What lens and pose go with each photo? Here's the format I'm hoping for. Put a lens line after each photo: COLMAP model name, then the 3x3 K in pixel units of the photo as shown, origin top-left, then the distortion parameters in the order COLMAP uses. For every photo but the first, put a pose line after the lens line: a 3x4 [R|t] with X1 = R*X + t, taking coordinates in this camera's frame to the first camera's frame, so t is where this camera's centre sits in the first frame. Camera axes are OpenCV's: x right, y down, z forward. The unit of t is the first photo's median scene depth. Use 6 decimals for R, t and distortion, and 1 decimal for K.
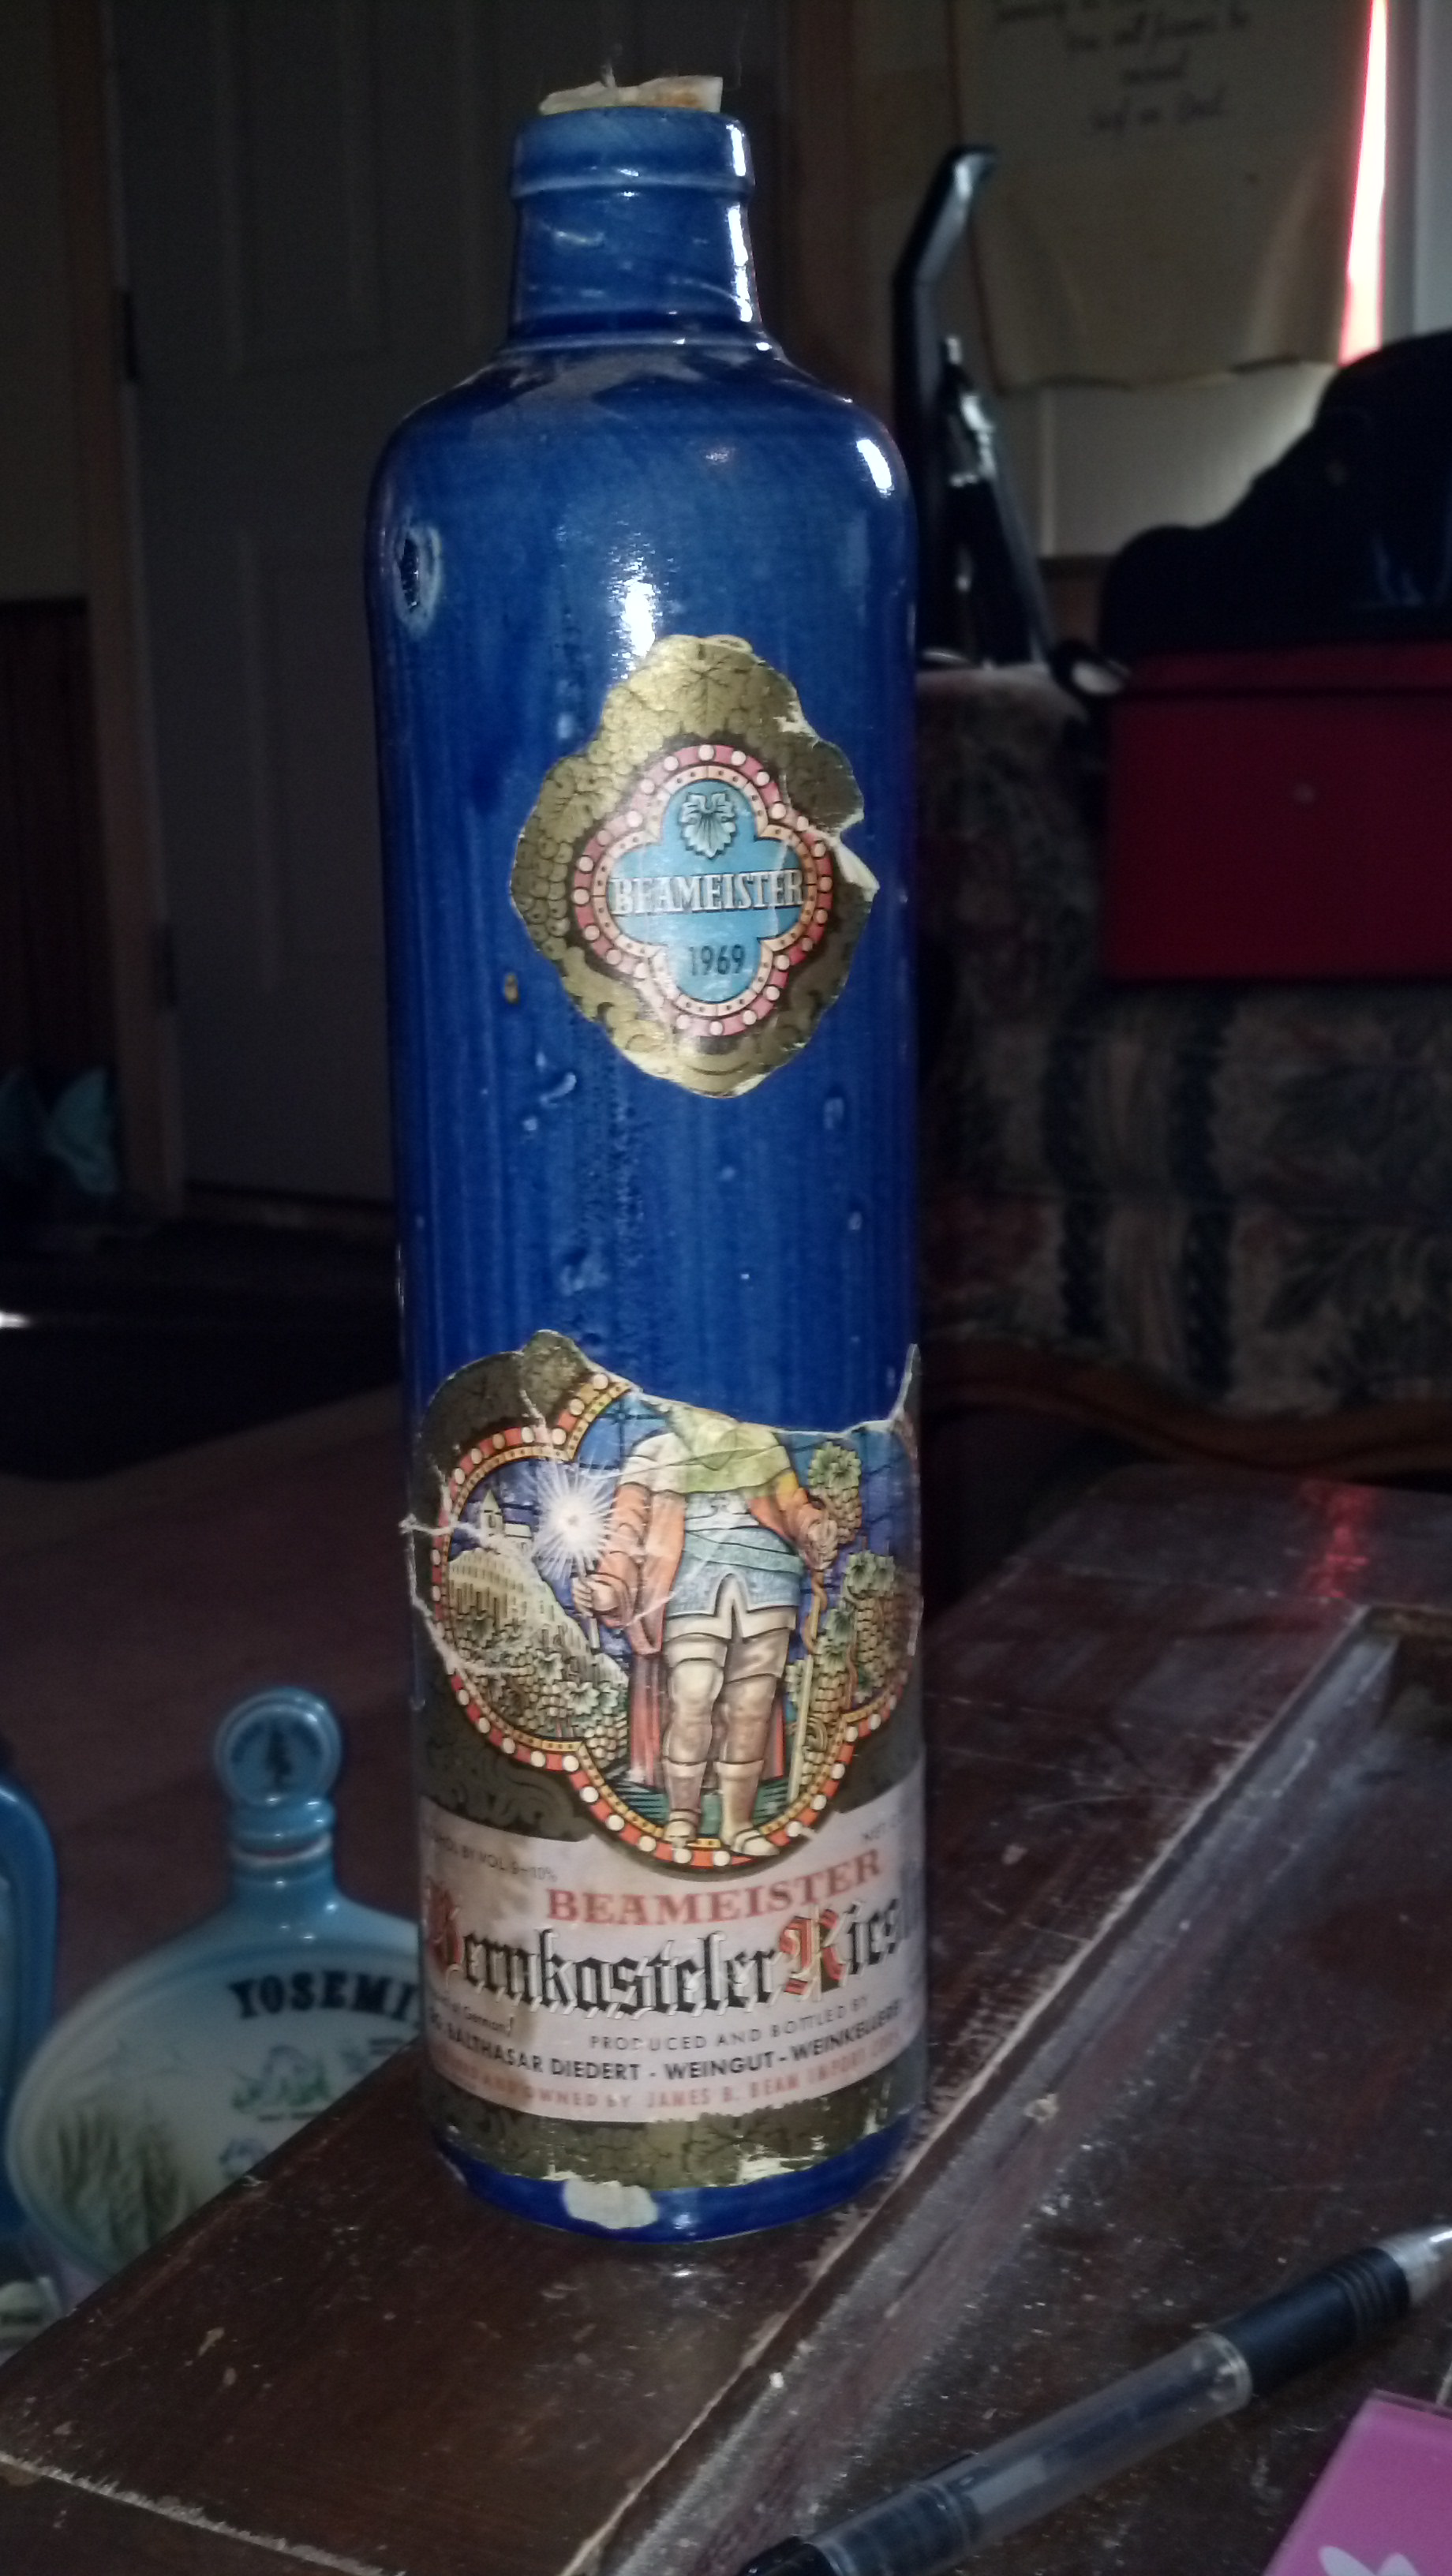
lens RADIAL K [[2859.0, 0, 739.3], [0, 2859.0, 1266.0], [0, 0, 1]] dist [0.103100, -0.359797]
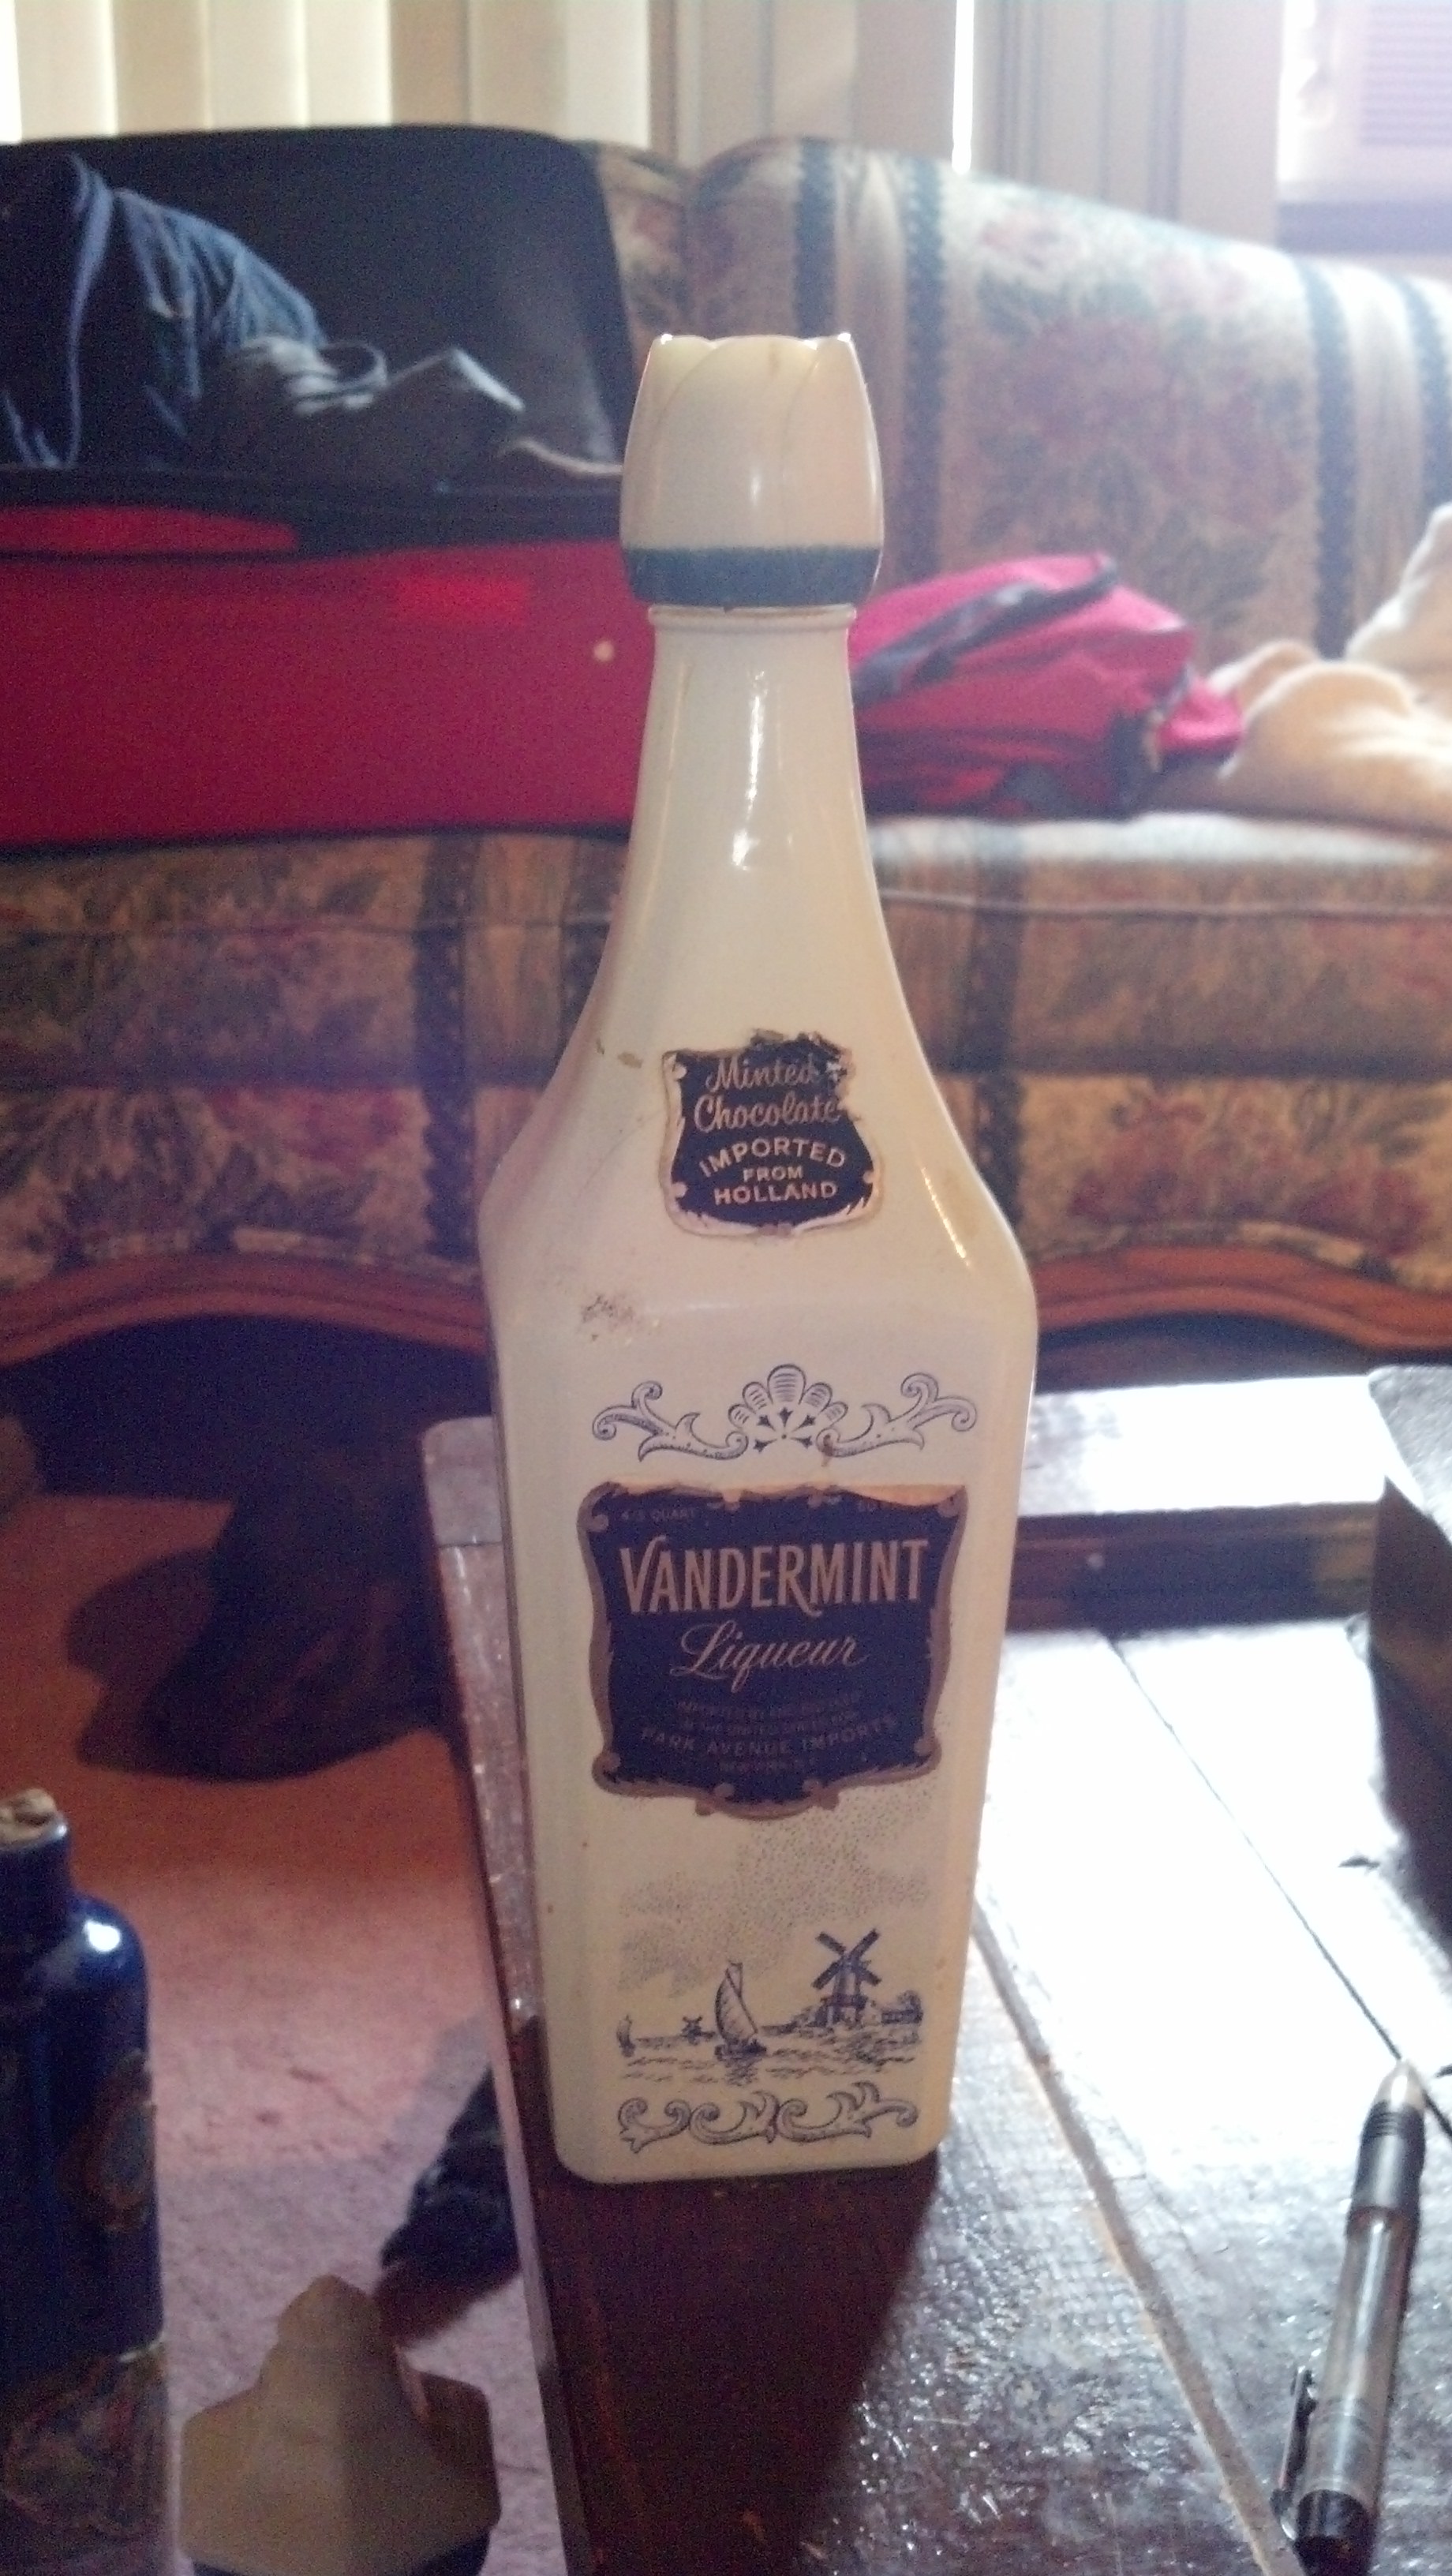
lens RADIAL K [[2844.7, 0, 715.0], [0, 2844.7, 1284.9], [0, 0, 1]] dist [0.137542, -0.495265]
pose [[0.814023, -0.137701, 0.564273, -0.417960], [0.086754, 0.989418, 0.116297, -0.106422], [-0.574317, -0.045716, 0.817356, 0.110335]]
